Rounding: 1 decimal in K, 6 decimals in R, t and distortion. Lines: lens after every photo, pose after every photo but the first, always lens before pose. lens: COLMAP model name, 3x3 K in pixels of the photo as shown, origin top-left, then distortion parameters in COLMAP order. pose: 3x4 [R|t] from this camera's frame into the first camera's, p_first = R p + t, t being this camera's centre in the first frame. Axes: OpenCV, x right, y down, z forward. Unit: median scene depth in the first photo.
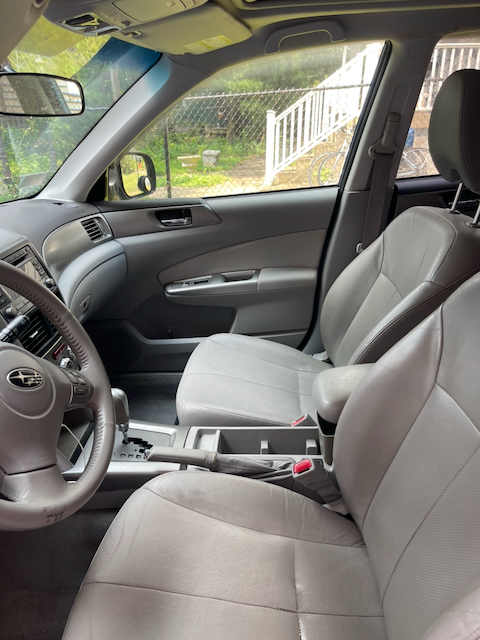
lens RADIAL K [[494.3, 0, 240.0], [0, 494.3, 320.0], [0, 0, 1]] dist [0.052611, -0.032586]
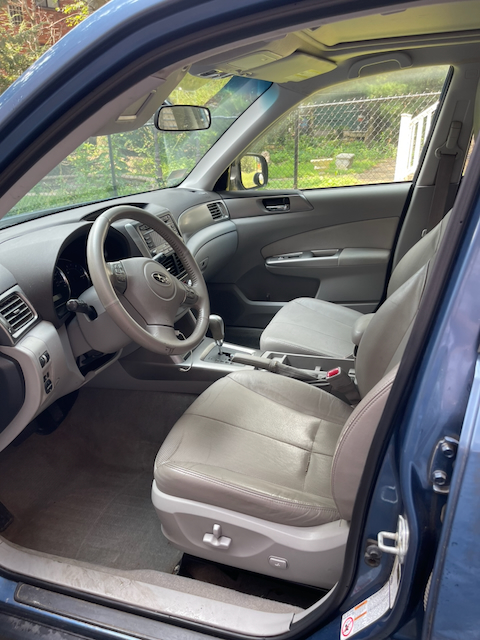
lens RADIAL K [[494.3, 0, 240.0], [0, 494.3, 320.0], [0, 0, 1]] dist [0.052611, -0.032586]
pose [[0.965008, 0.086306, -0.247610, 0.121422], [-0.087919, 0.996117, 0.004555, 0.094996], [0.247042, 0.017374, 0.968849, -0.265756]]
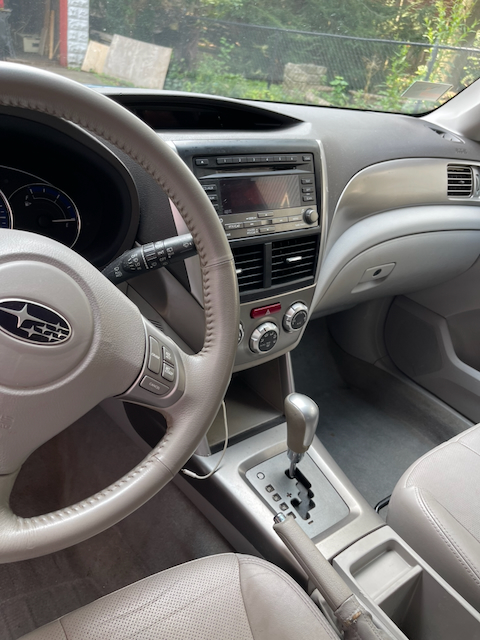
lens RADIAL K [[494.3, 0, 240.0], [0, 494.3, 320.0], [0, 0, 1]] dist [0.052611, -0.032586]
pose [[0.619606, 0.499341, -0.605597, 0.025319], [-0.444673, 0.859099, 0.253405, -0.054839], [0.646803, 0.112282, 0.754347, 0.293739]]
